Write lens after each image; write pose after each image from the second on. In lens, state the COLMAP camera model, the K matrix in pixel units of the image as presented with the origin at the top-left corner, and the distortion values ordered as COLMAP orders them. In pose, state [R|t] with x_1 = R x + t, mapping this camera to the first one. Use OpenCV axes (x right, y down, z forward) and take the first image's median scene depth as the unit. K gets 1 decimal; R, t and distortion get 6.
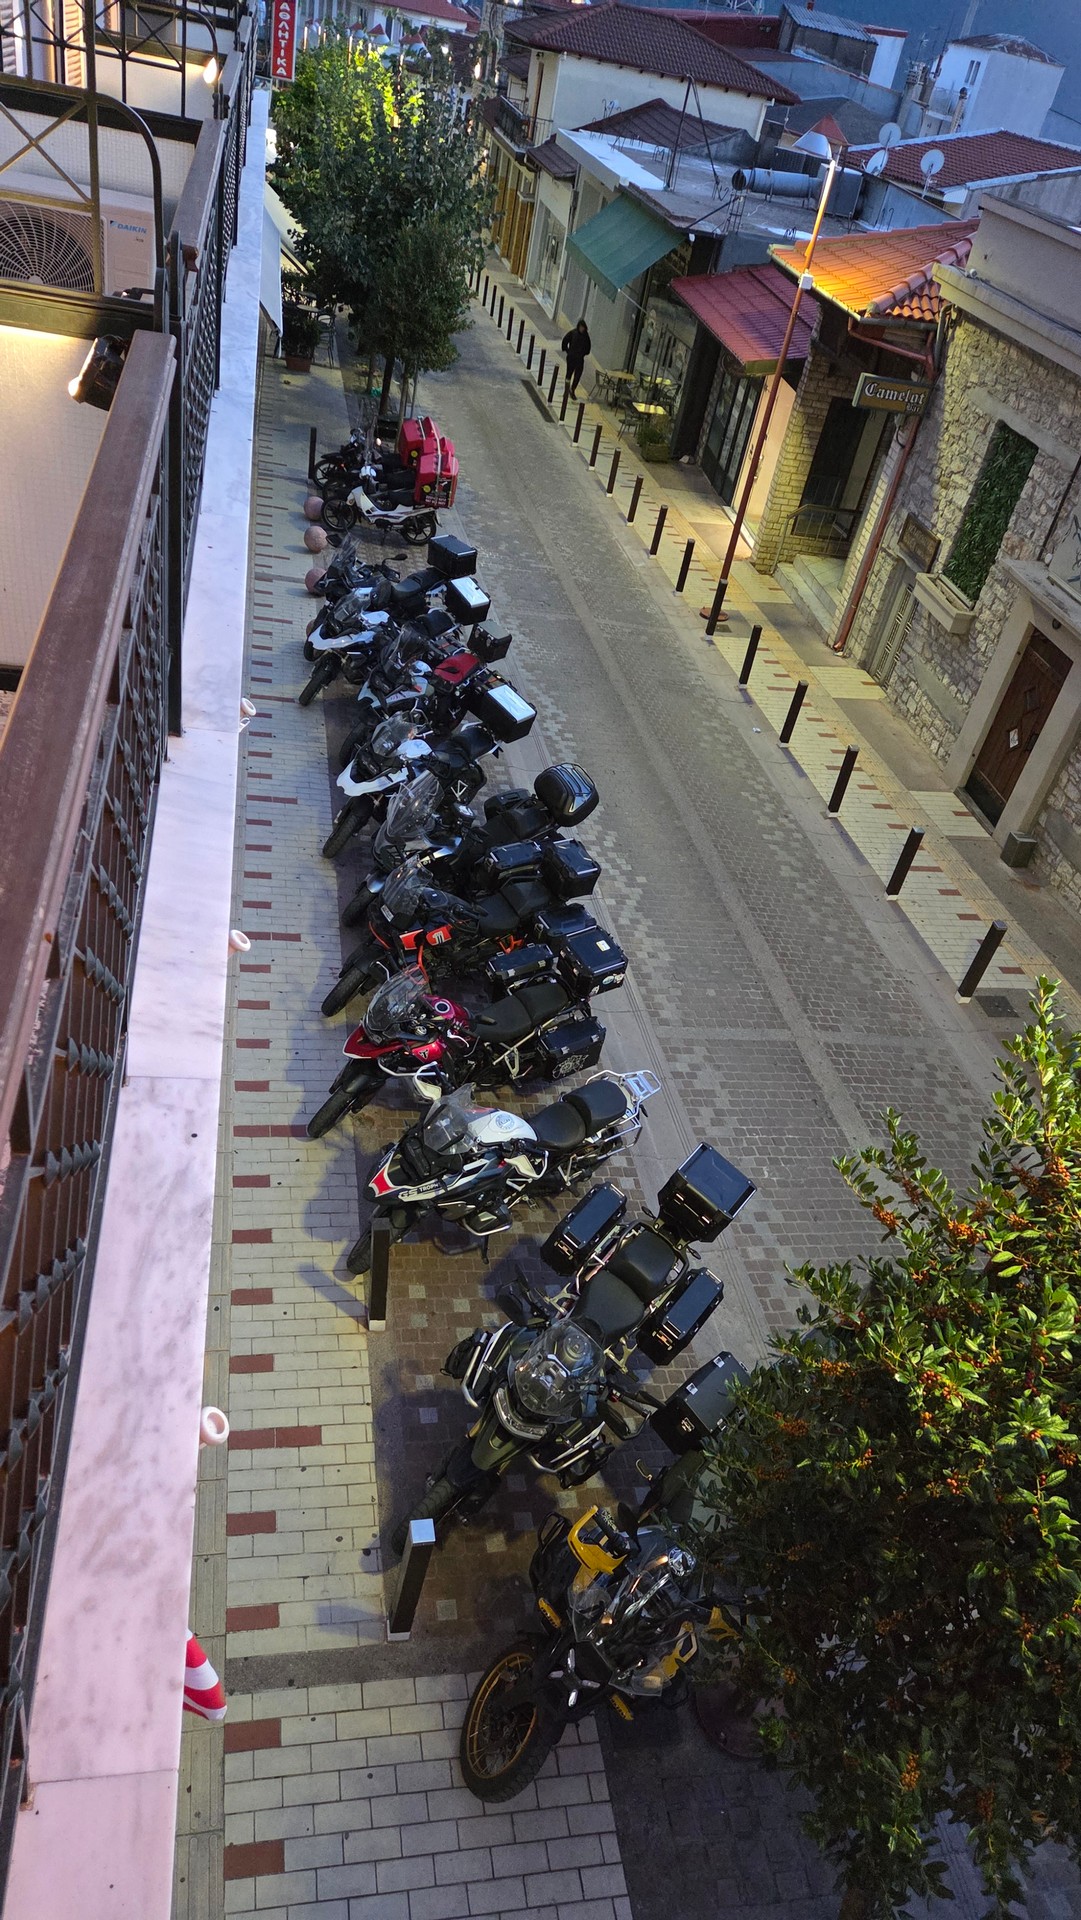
lens RADIAL K [[1294.5, 0, 556.6], [0, 1294.5, 975.7], [0, 0, 1]] dist [0.071551, -0.062398]
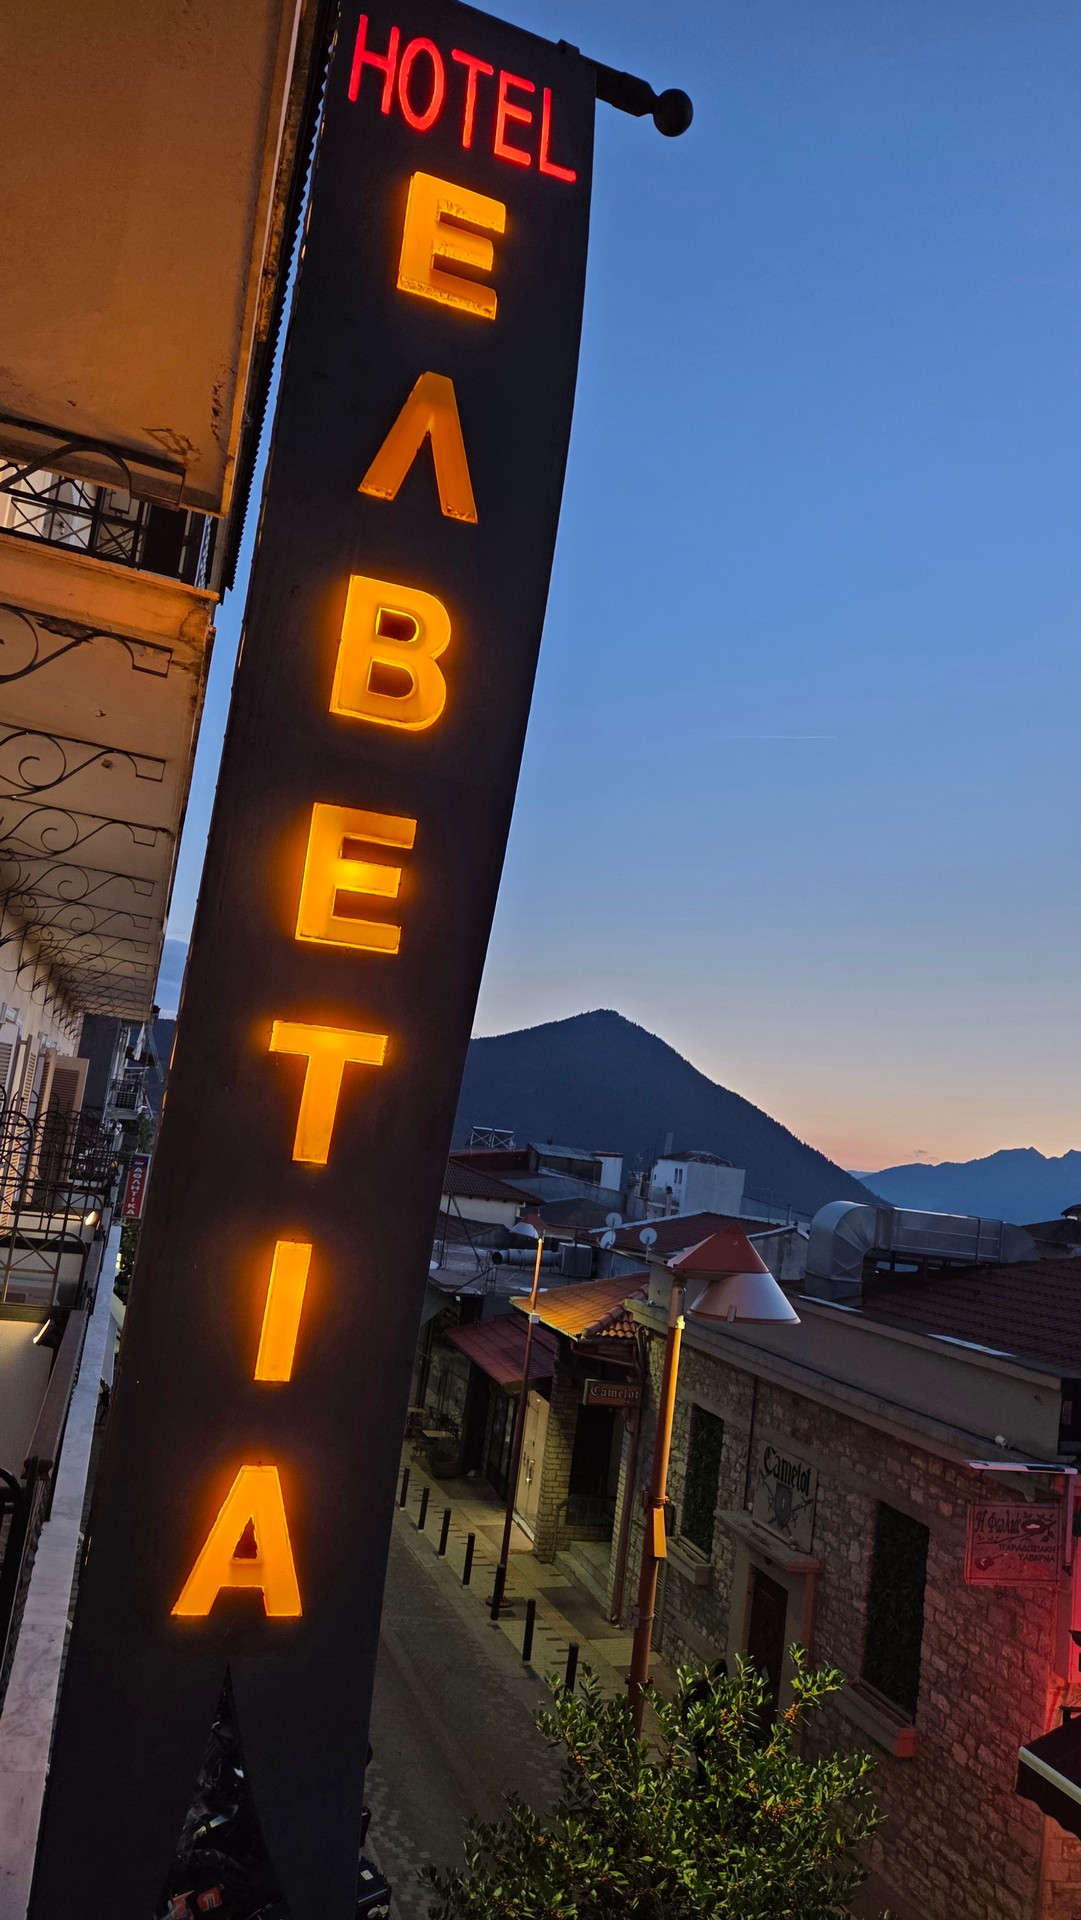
lens RADIAL K [[1294.5, 0, 559.0], [0, 1294.5, 986.9], [0, 0, 1]] dist [0.071551, -0.062398]
pose [[0.987677, -0.039507, 0.151440, 0.027960], [0.132491, 0.726140, -0.674661, 0.099438], [-0.083313, 0.686411, 0.722425, -0.149073]]
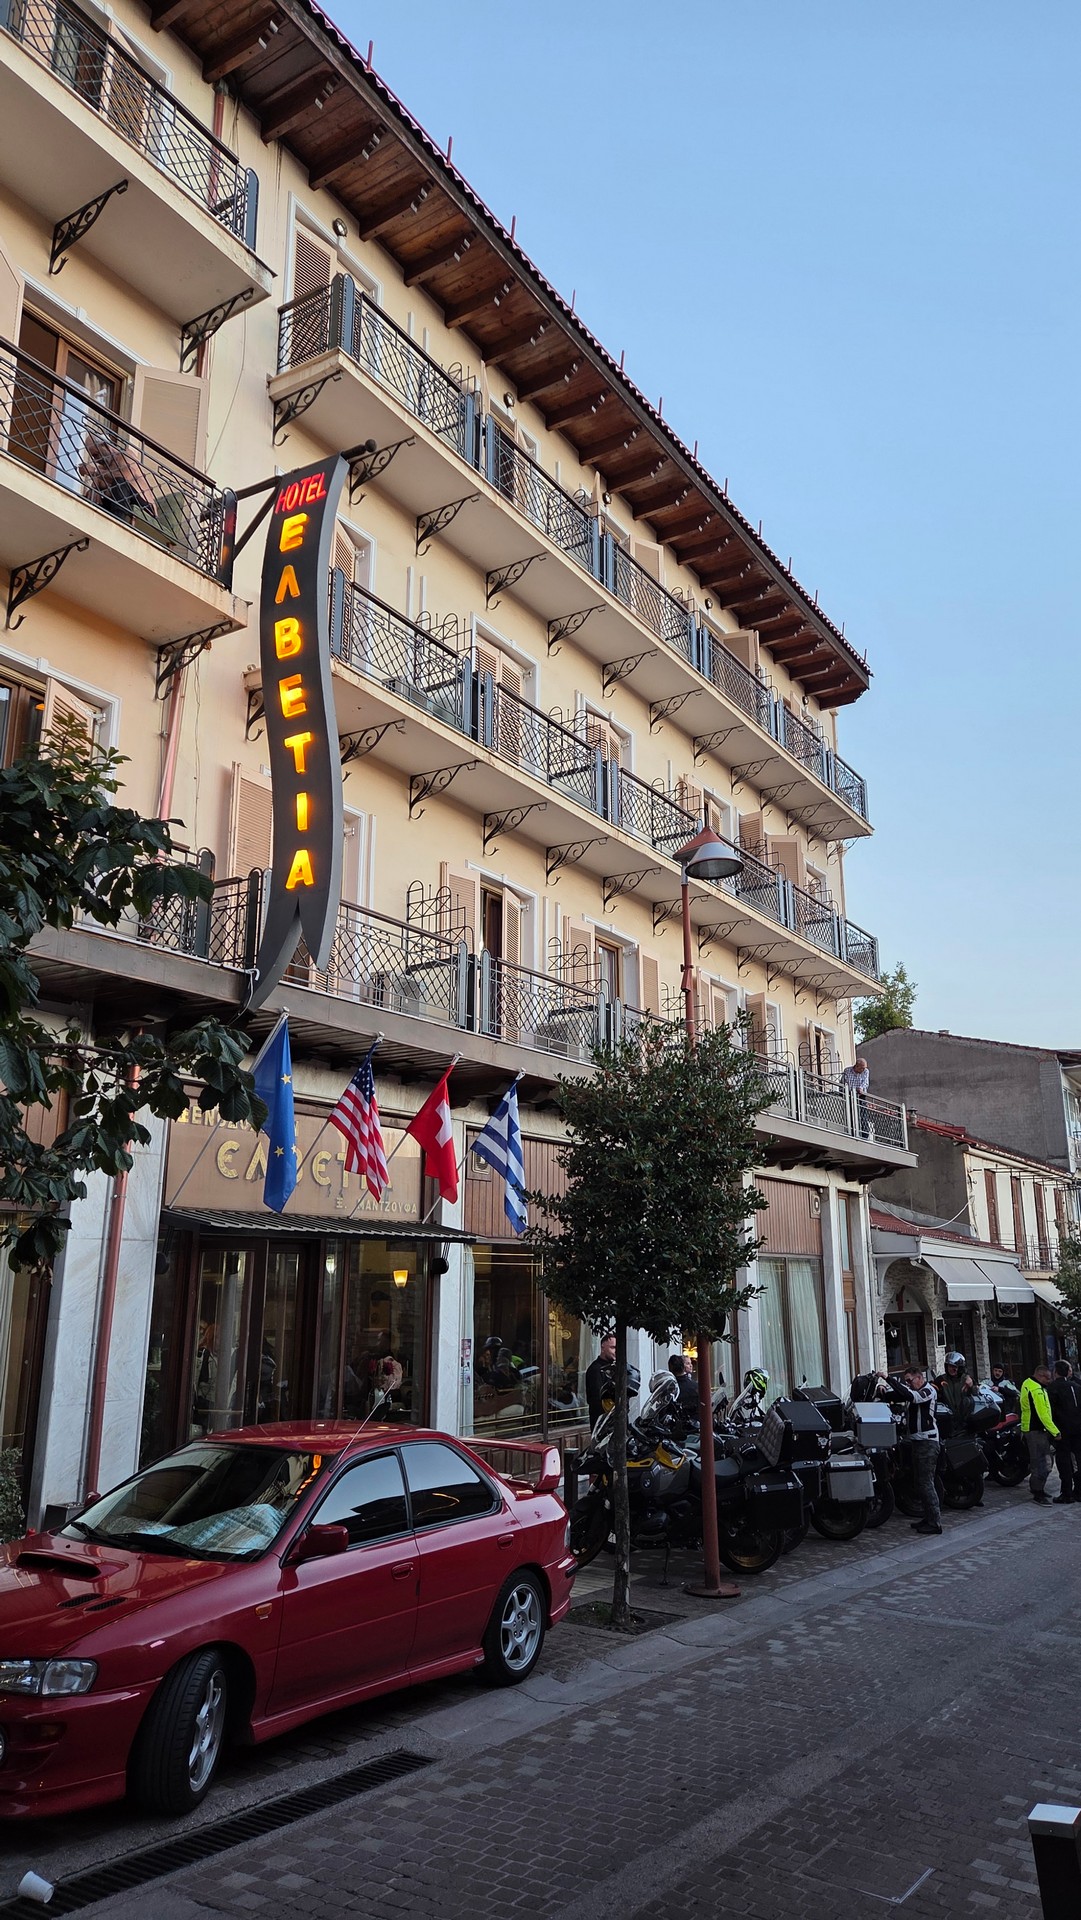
lens RADIAL K [[1294.5, 0, 538.9], [0, 1294.5, 934.5], [0, 0, 1]] dist [0.071551, -0.062398]
pose [[0.728599, -0.349628, -0.588986, 0.420085], [-0.294042, 0.616977, -0.729985, 0.445470], [0.618614, 0.705053, 0.346724, -0.100542]]
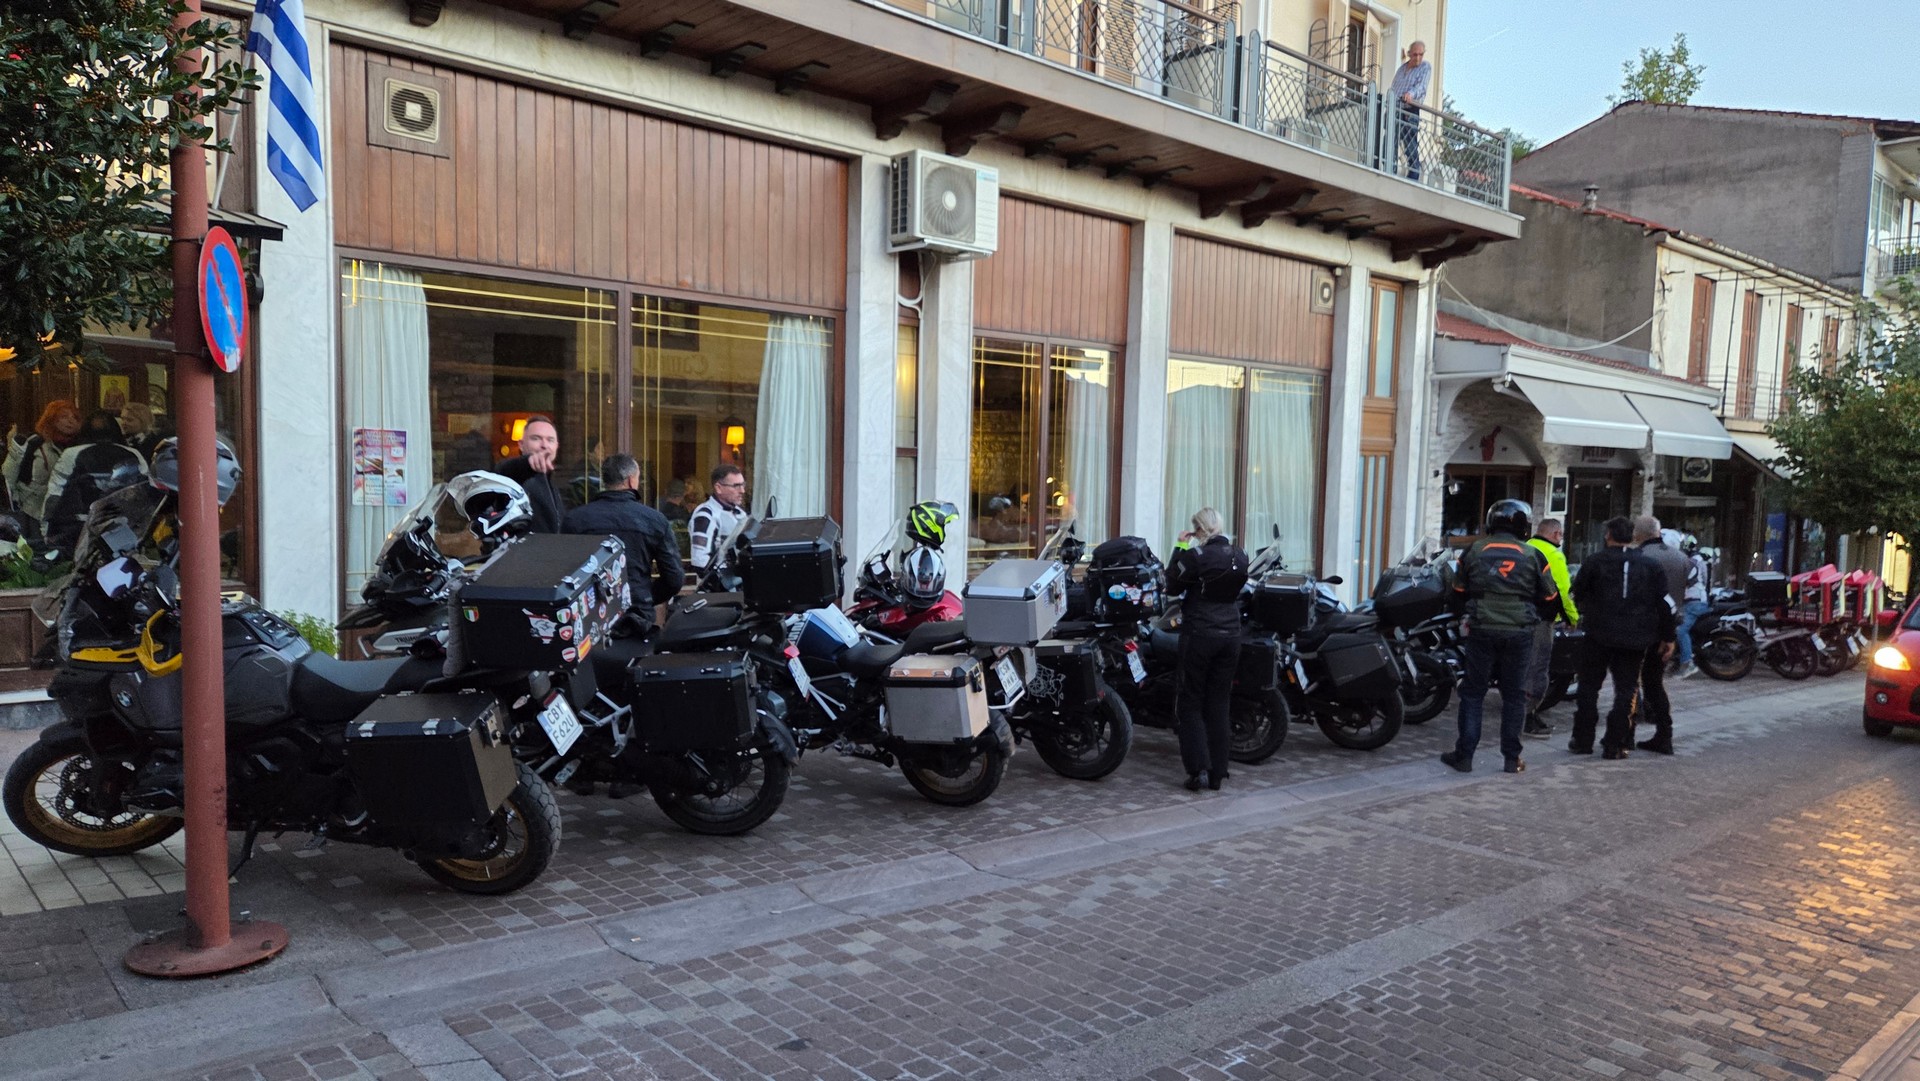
lens RADIAL K [[1294.5, 0, 947.5], [0, 1294.5, 558.4], [0, 0, 1]] dist [0.071551, -0.062398]
pose [[0.542649, -0.111177, -0.832569, 0.314319], [-0.440877, 0.805988, -0.394981, 0.167918], [0.714954, 0.581397, 0.388353, 0.297934]]
